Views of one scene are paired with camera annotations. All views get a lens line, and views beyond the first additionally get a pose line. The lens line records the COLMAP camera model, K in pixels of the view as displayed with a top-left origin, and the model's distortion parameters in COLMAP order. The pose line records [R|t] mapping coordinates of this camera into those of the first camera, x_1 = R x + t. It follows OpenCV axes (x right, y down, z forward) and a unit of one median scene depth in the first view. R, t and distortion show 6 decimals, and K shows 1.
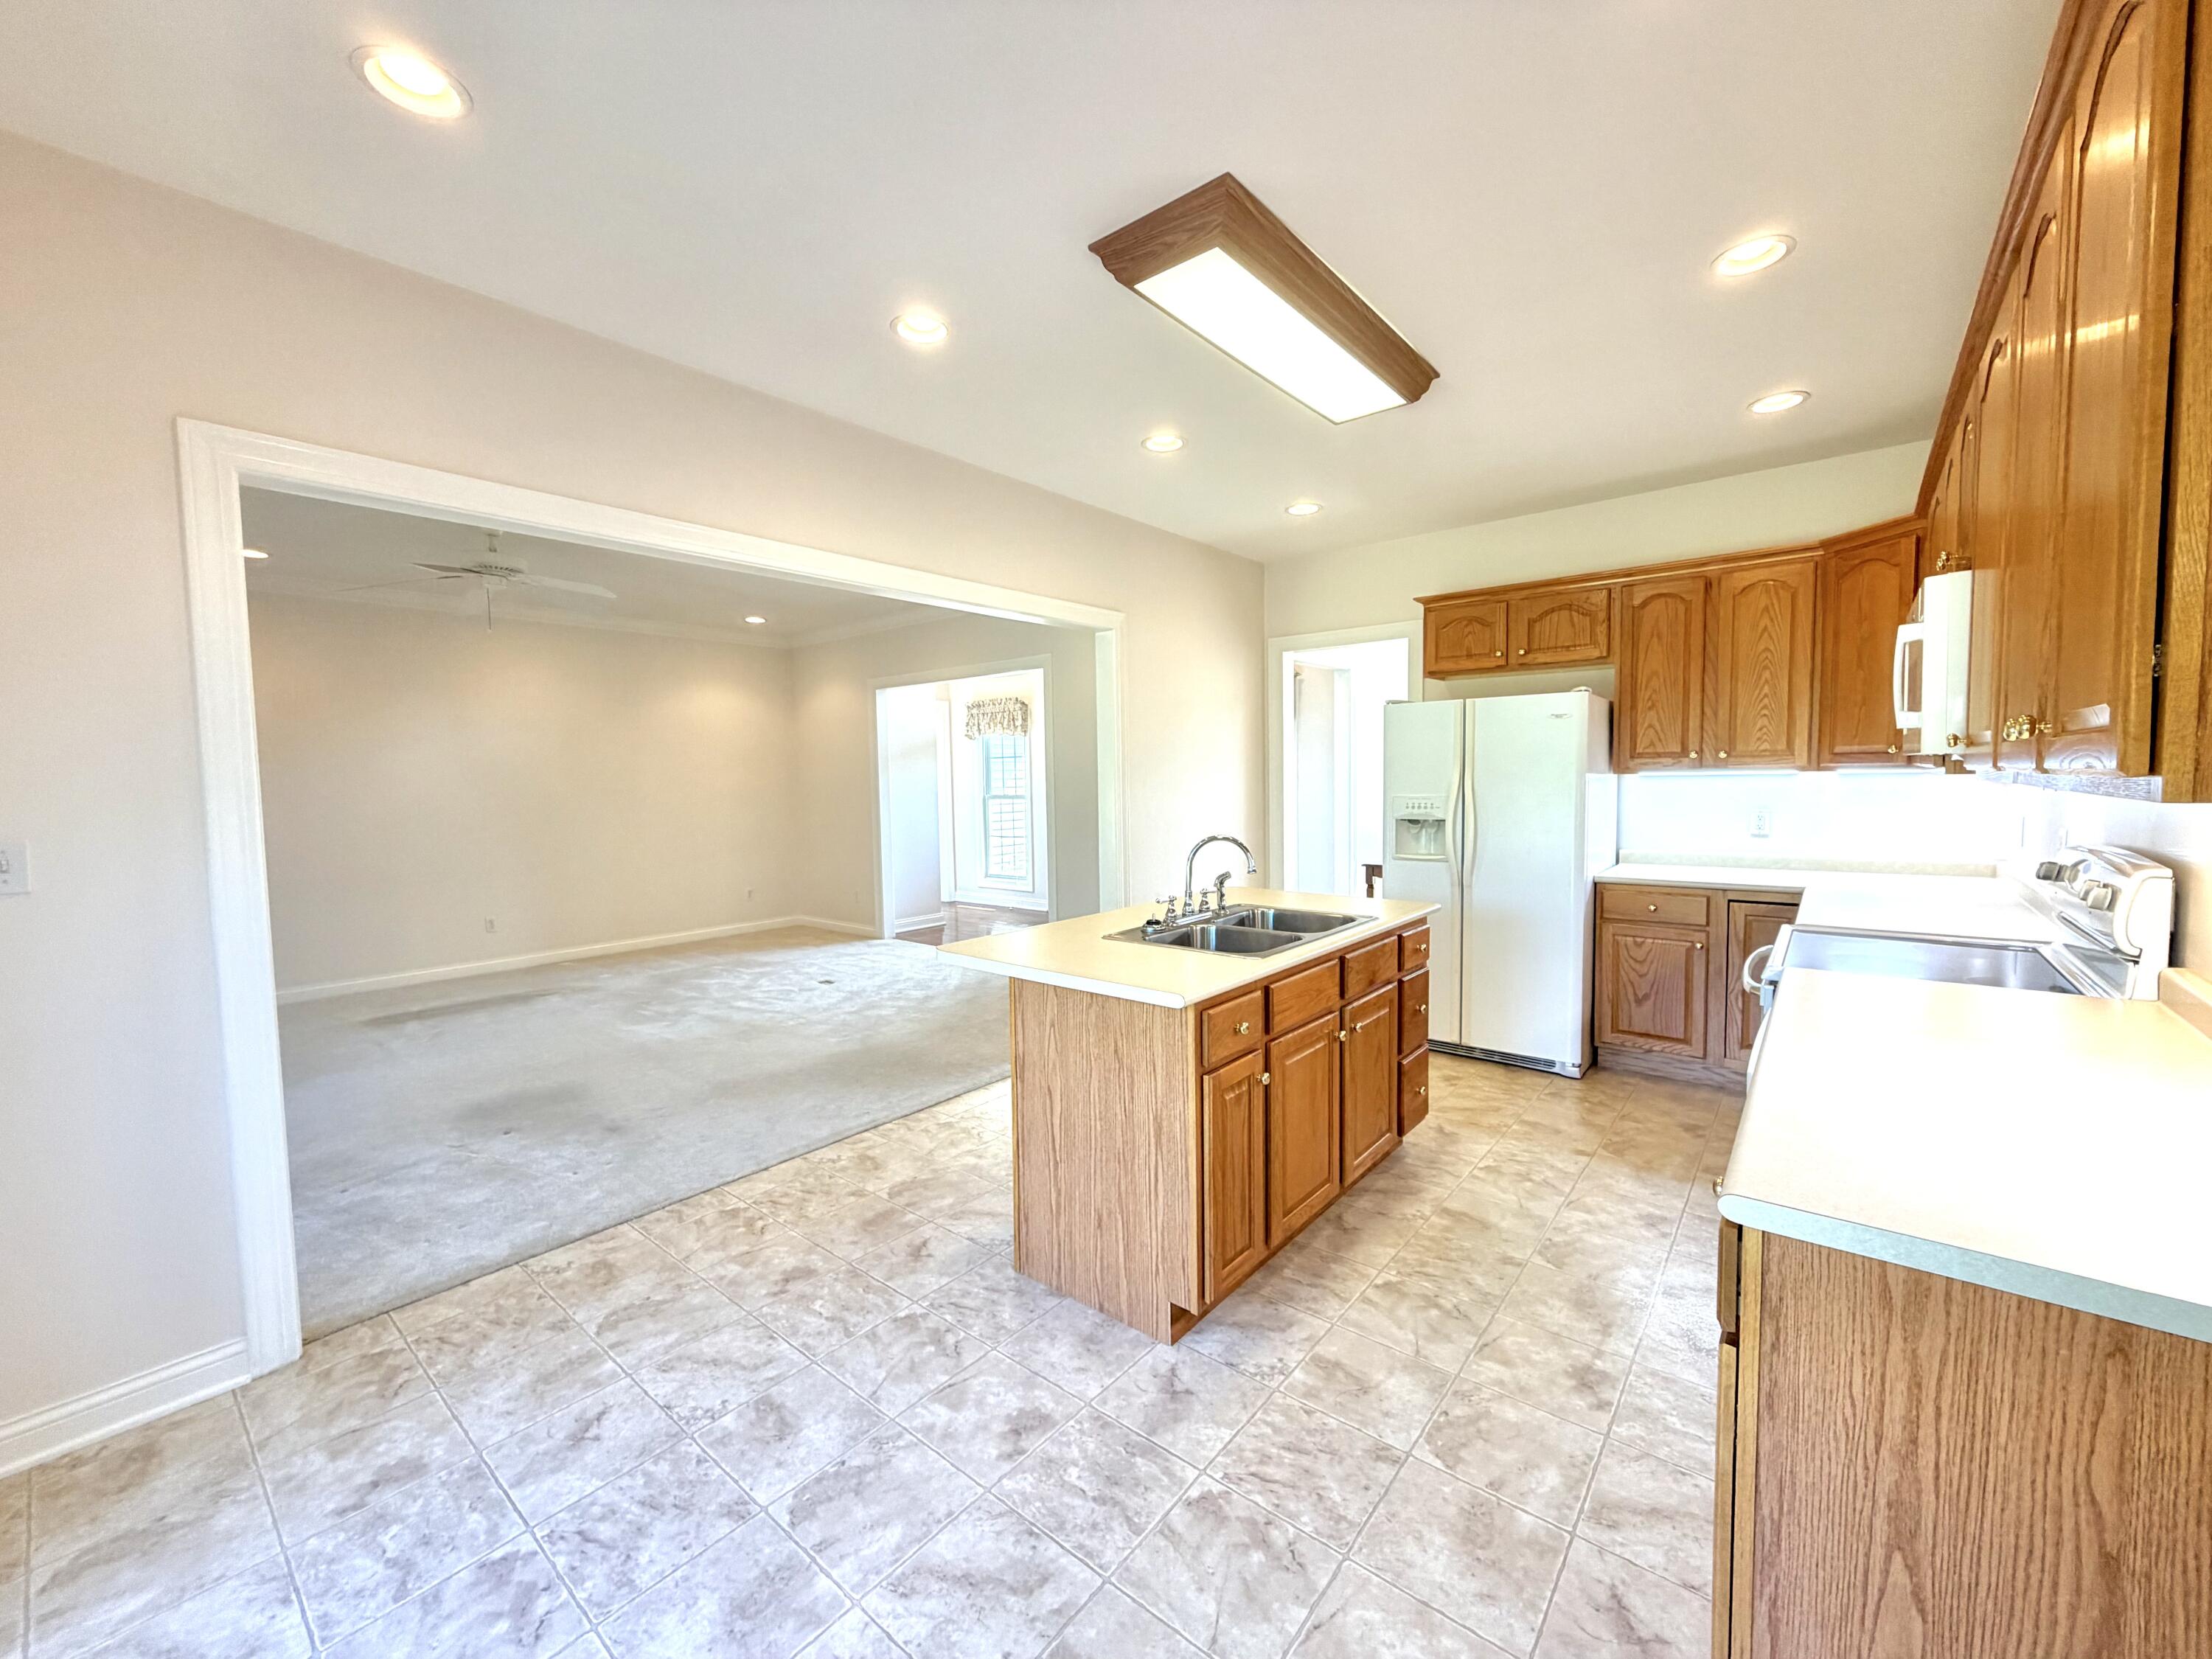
lens RADIAL K [[884.0, 0, 1100.5], [0, 884.0, 832.7], [0, 0, 1]] dist [0.000564, -0.000309]
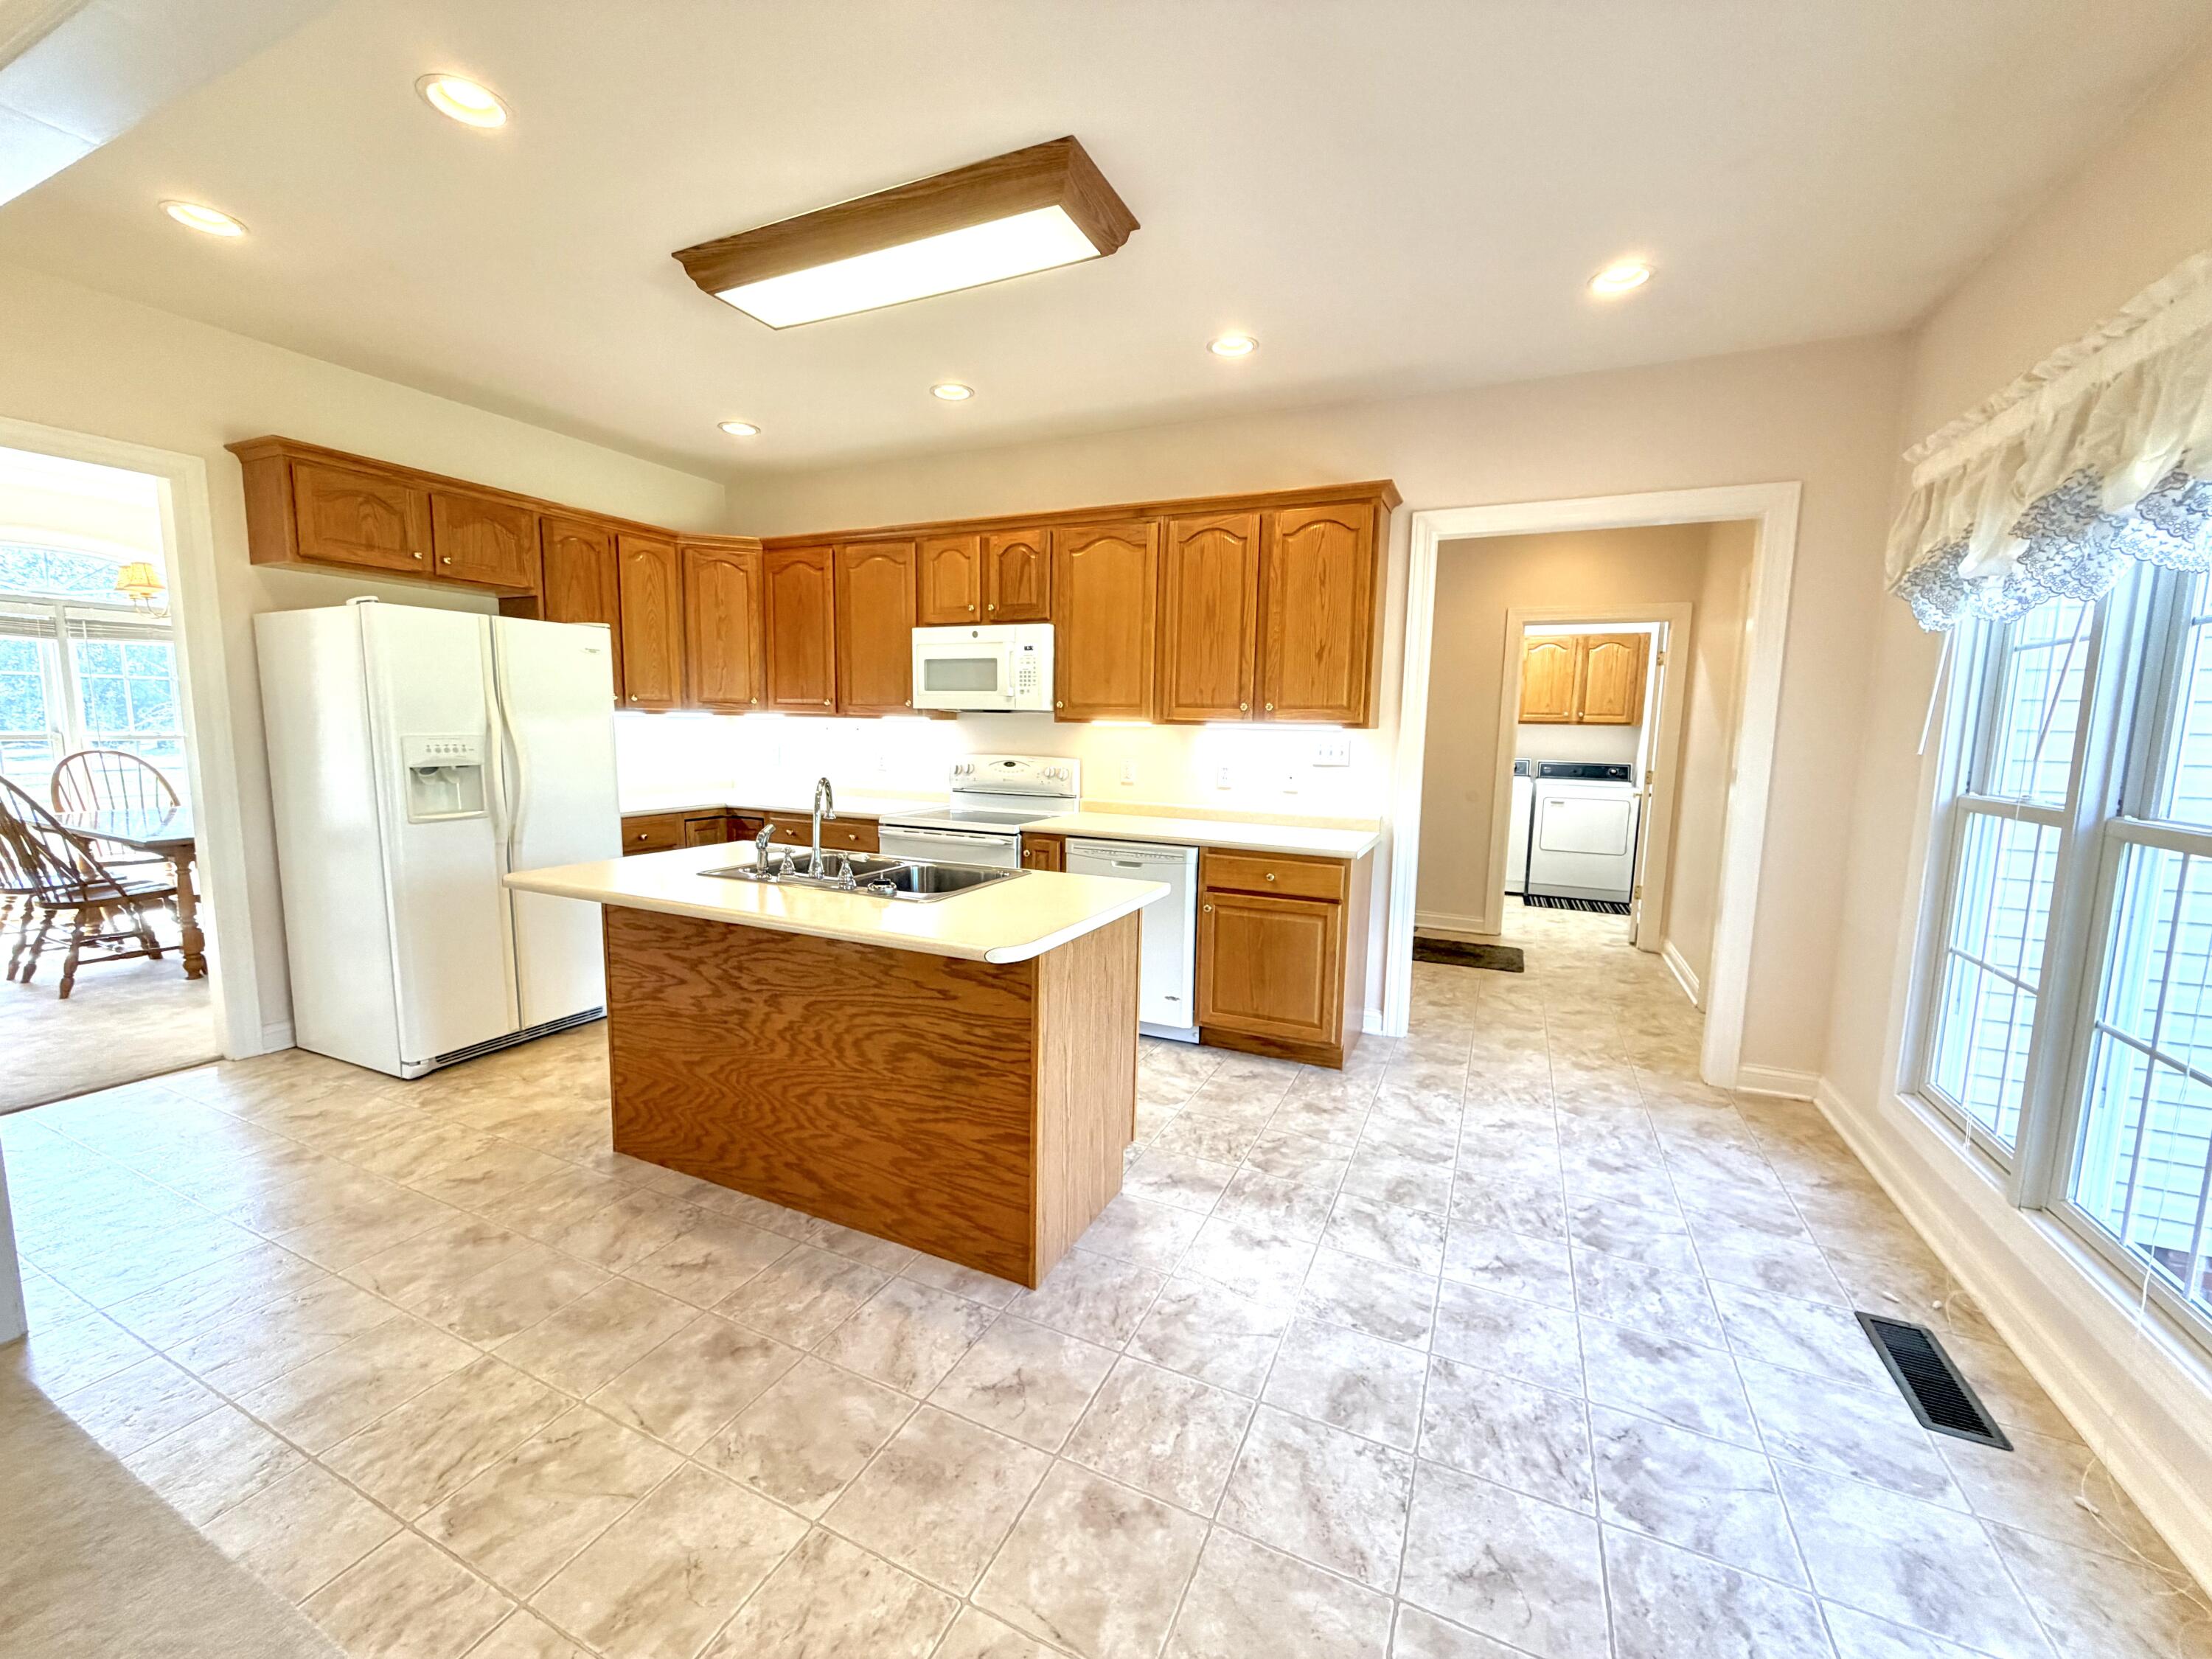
lens RADIAL K [[884.0, 0, 1099.3], [0, 884.0, 821.1], [0, 0, 1]] dist [0.000564, -0.000309]
pose [[-0.259196, -0.093198, 0.961318, -1.218245], [0.045902, 0.993020, 0.108647, -0.056817], [-0.964733, 0.072287, -0.253108, 1.542826]]
